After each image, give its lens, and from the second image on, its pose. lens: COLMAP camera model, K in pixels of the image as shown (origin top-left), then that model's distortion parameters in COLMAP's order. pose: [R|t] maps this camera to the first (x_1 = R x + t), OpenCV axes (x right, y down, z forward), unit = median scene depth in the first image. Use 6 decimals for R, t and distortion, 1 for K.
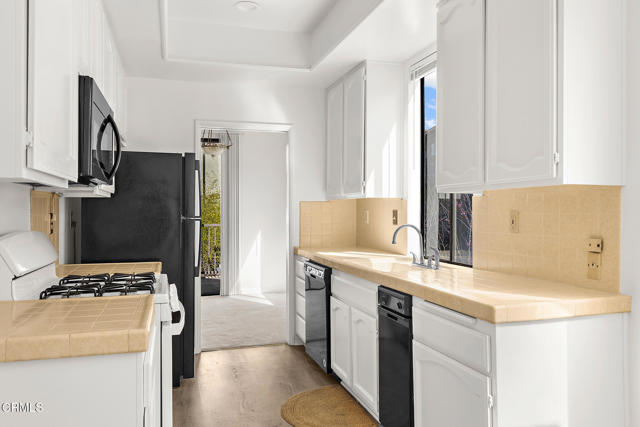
lens RADIAL K [[501.5, 0, 320.2], [0, 501.5, 211.2], [0, 0, 1]] dist [0.013158, 0.006685]
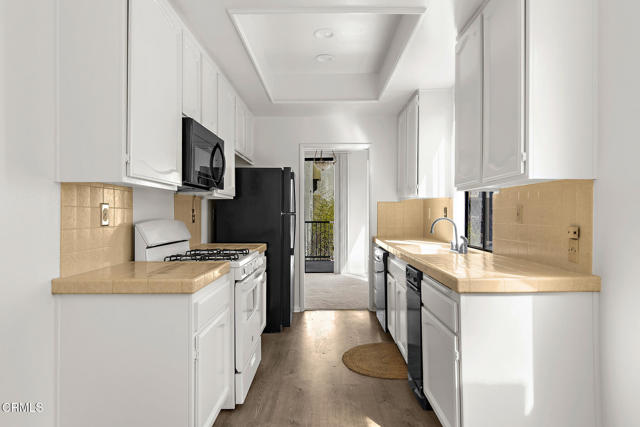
lens RADIAL K [[383.2, 0, 320.2], [0, 383.2, 215.0], [0, 0, 1]] dist [0.008923, 0.001092]
pose [[0.955537, 0.000509, -0.294871, 0.170071], [0.000556, 0.999994, 0.003527, 0.016332], [0.294871, -0.003534, 0.955530, -0.000122]]
